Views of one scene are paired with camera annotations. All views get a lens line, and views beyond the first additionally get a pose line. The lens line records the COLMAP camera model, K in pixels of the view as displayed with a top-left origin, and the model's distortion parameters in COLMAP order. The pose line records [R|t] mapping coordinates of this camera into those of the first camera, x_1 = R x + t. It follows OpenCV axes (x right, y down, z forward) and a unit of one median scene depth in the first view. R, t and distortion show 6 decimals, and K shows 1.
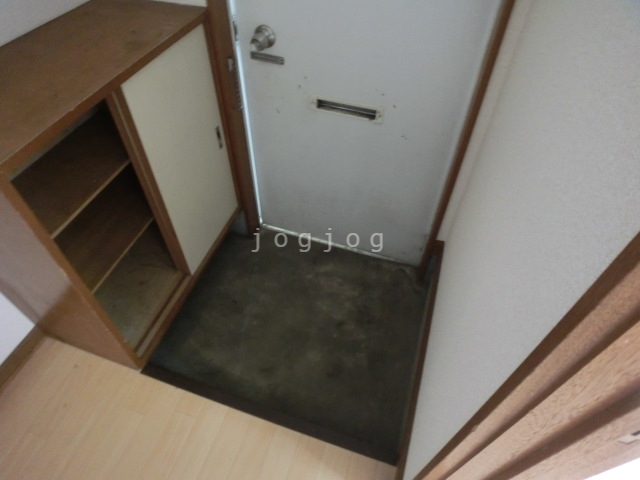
lens RADIAL K [[421.6, 0, 311.7], [0, 421.6, 239.1], [0, 0, 1]] dist [-0.041093, -0.000490]
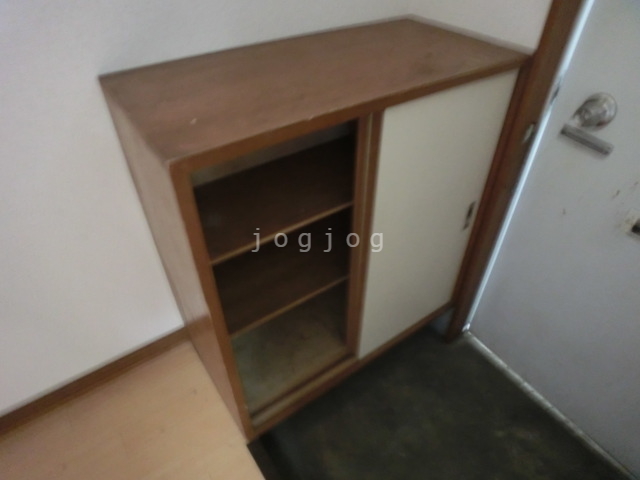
lens RADIAL K [[421.6, 0, 311.7], [0, 421.6, 239.1], [0, 0, 1]] dist [-0.041093, -0.000490]
pose [[0.802697, 0.390593, -0.450683, -0.099472], [-0.447412, 0.894057, -0.022019, -0.066254], [0.394336, 0.219316, 0.892412, 0.242677]]
